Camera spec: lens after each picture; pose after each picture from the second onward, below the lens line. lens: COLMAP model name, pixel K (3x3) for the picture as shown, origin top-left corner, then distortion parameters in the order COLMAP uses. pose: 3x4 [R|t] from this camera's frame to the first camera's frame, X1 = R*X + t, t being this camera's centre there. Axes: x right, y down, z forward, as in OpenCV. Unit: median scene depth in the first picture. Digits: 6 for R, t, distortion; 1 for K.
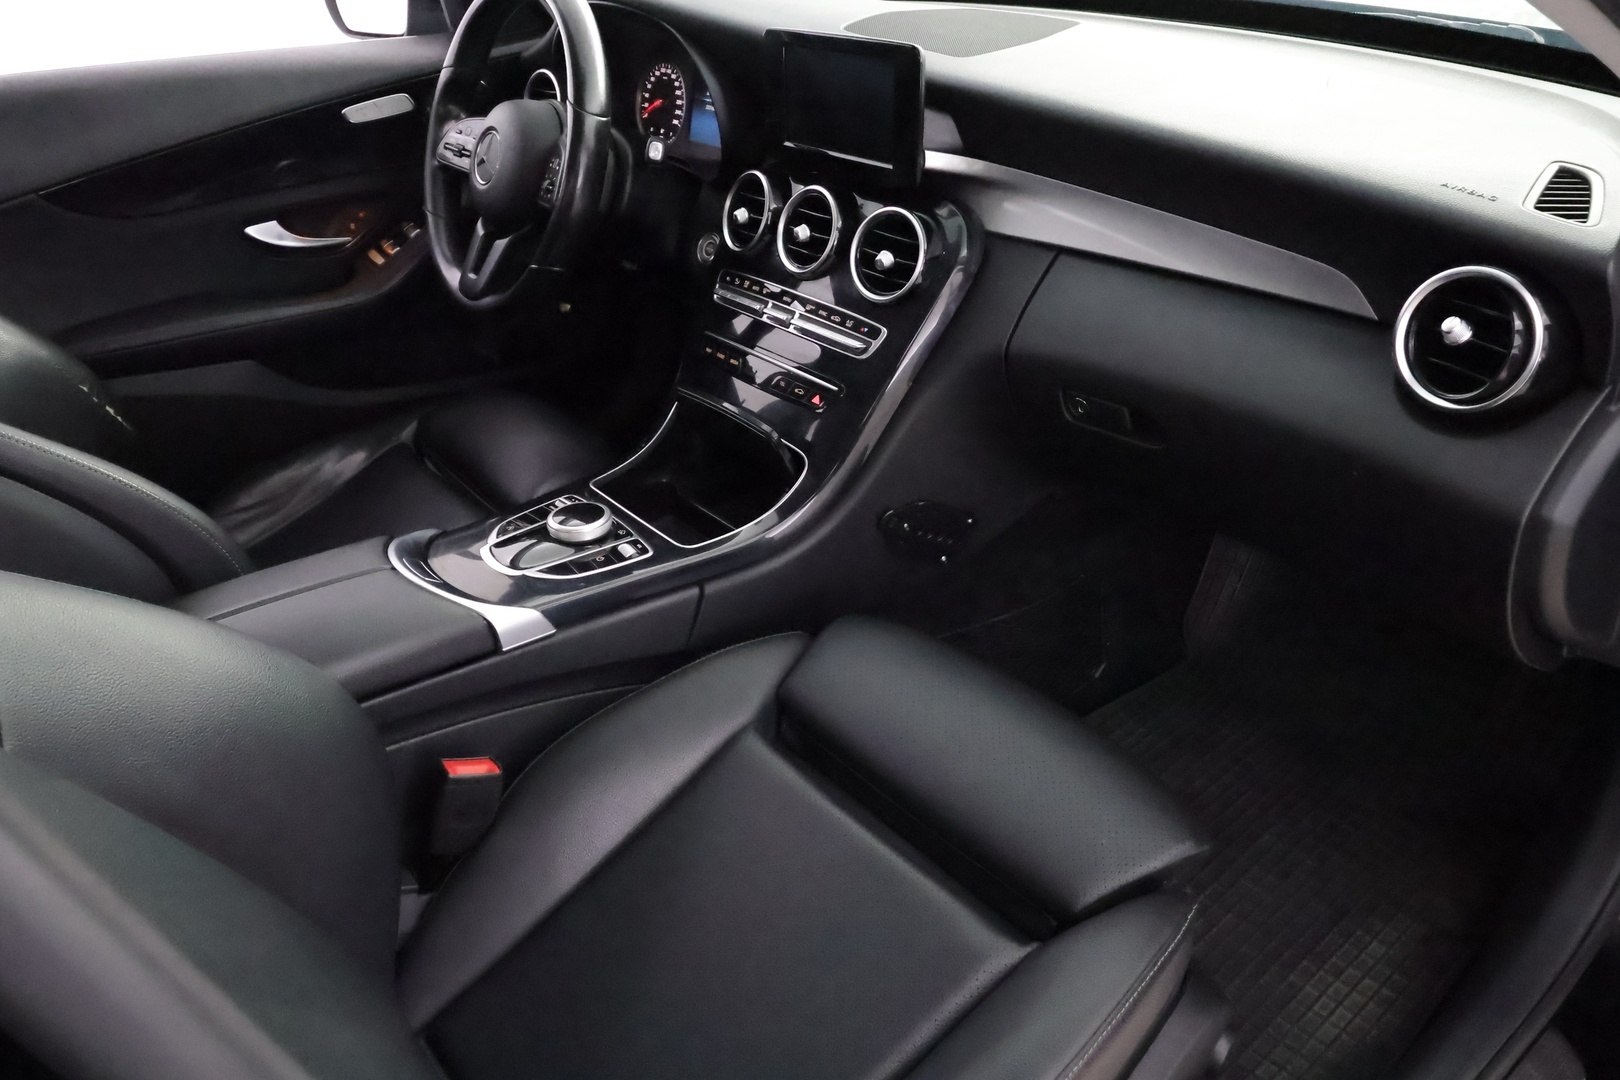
lens RADIAL K [[1249.5, 0, 810.0], [0, 1249.5, 540.0], [0, 0, 1]] dist [-0.000800, -0.002634]
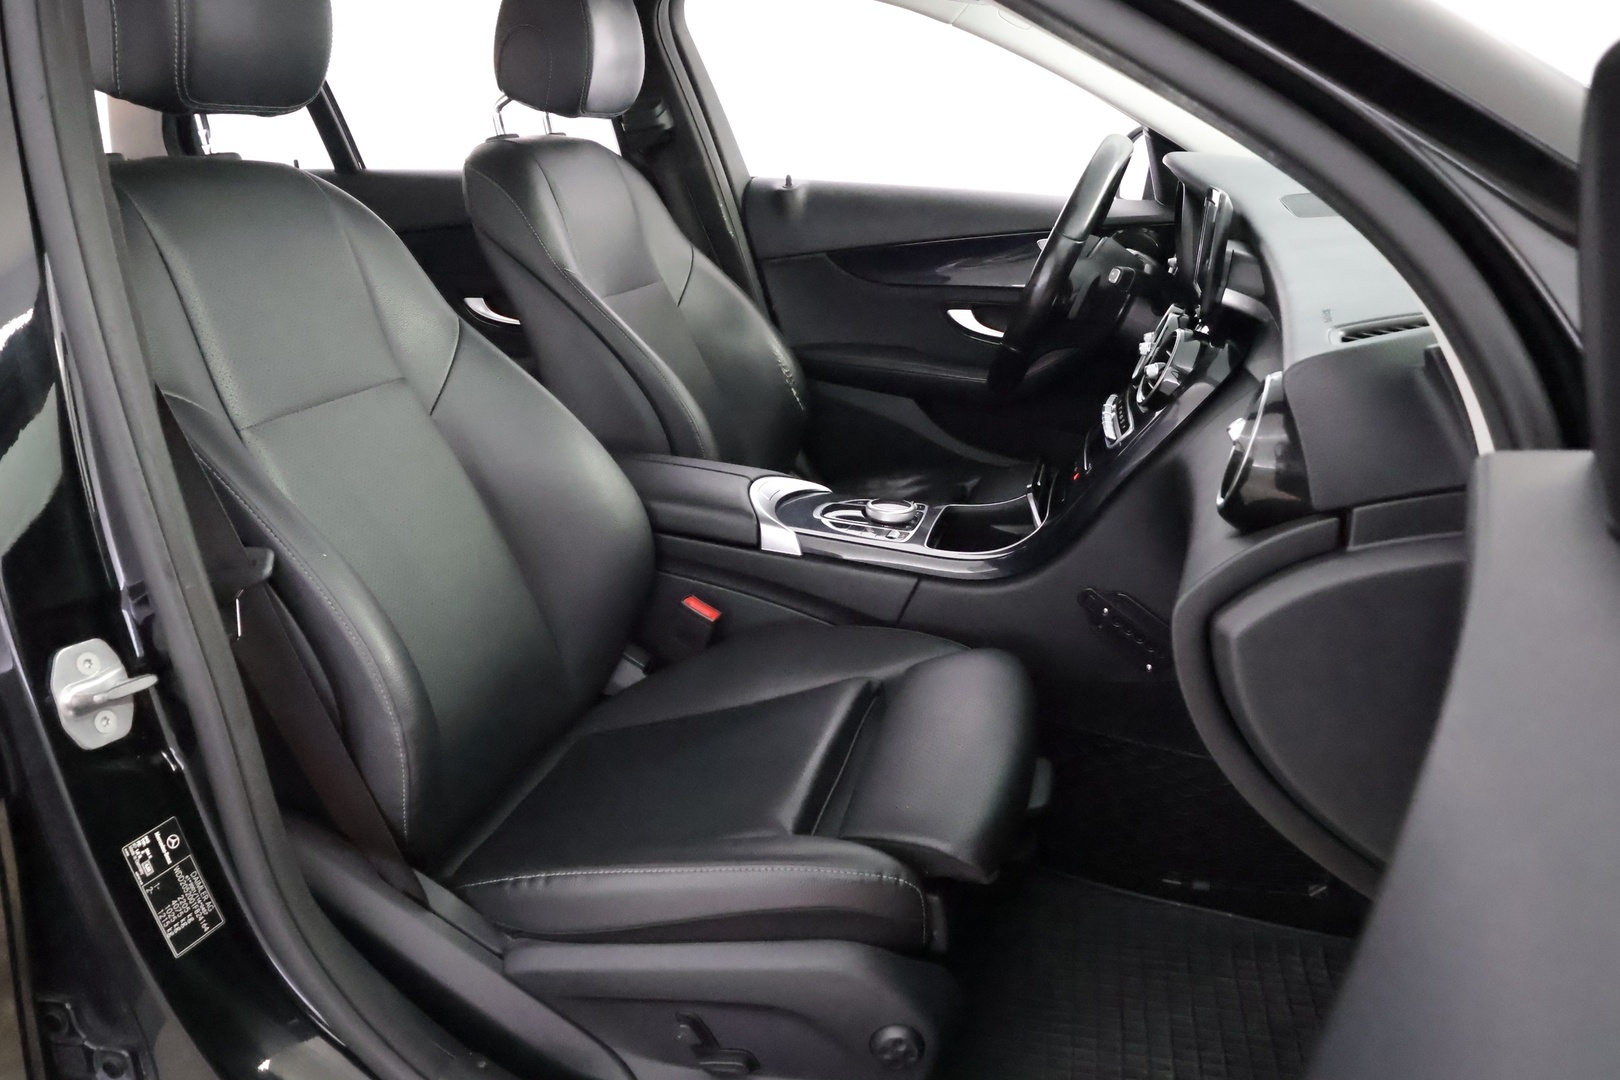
lens RADIAL K [[1264.2, 0, 805.3], [0, 1264.2, 539.3], [0, 0, 1]] dist [-0.001595, 0.010341]
pose [[0.590989, 0.302868, -0.747665, 0.726846], [-0.443223, 0.896321, 0.012742, 0.033426], [0.674007, 0.323852, 0.663954, 0.079970]]
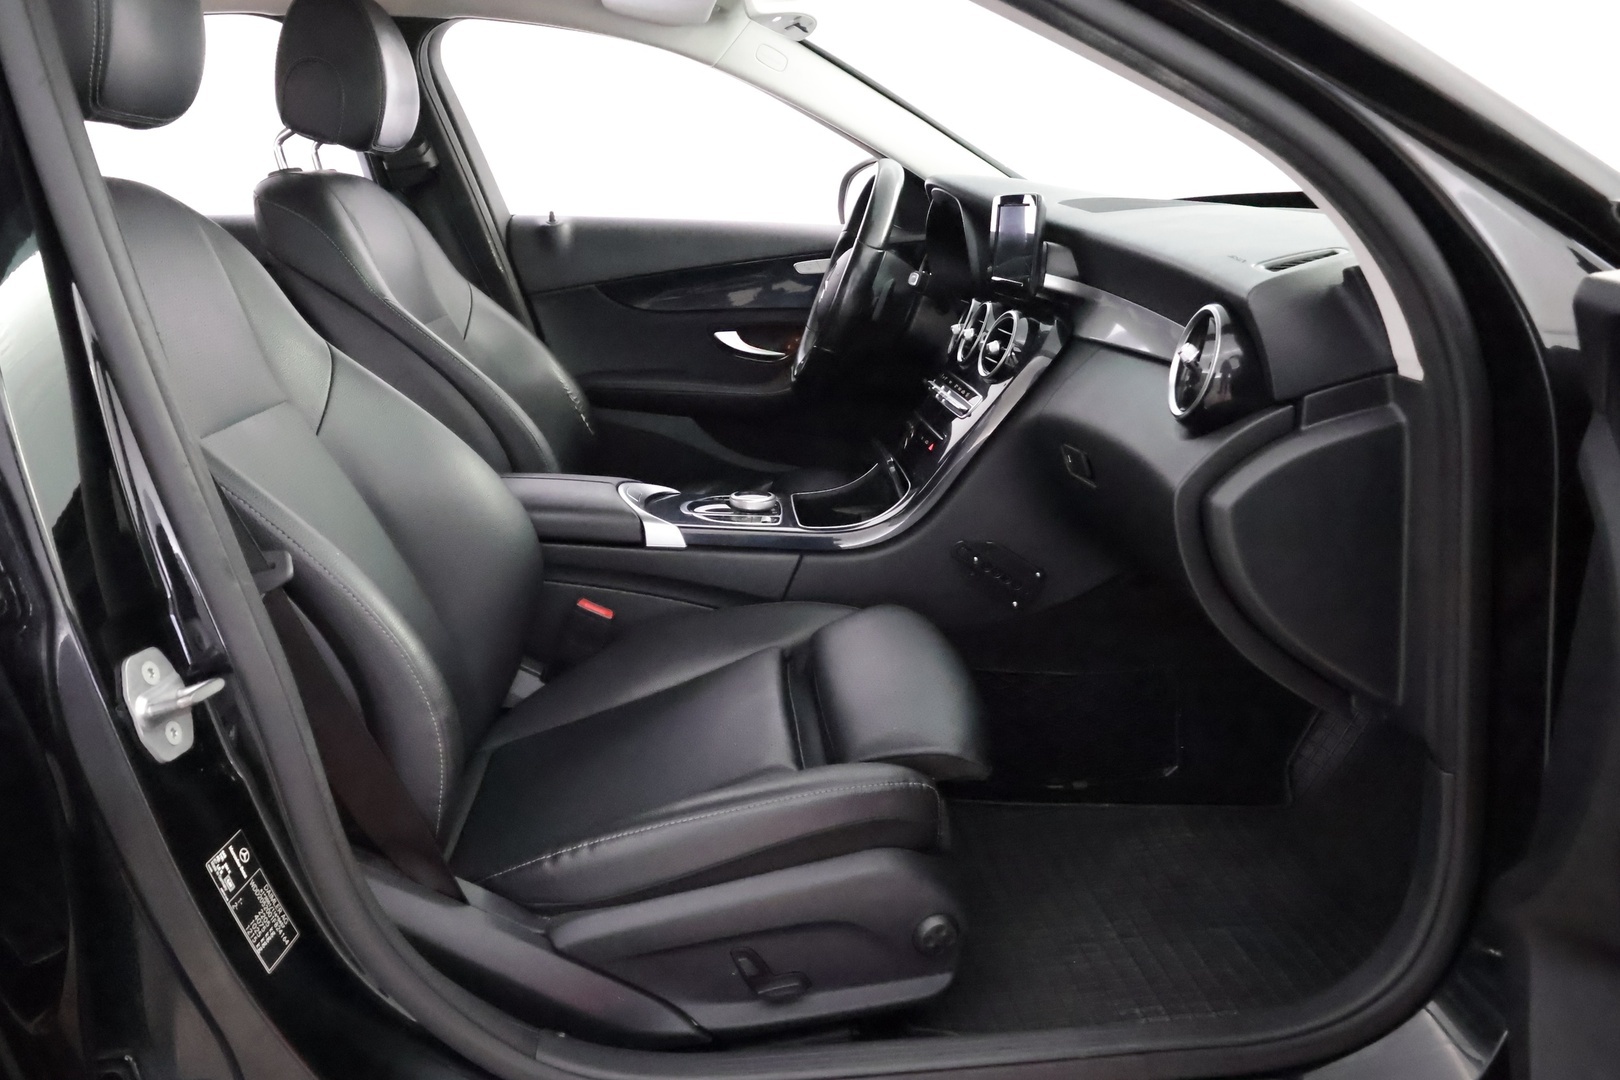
lens RADIAL K [[1246.0, 0, 810.0], [0, 1246.0, 540.0], [0, 0, 1]] dist [0.004246, 0.000990]
pose [[0.821407, 0.191962, -0.537067, 0.603788], [-0.318512, 0.935529, -0.152758, 0.212192], [0.473118, 0.296539, 0.829592, -0.106524]]
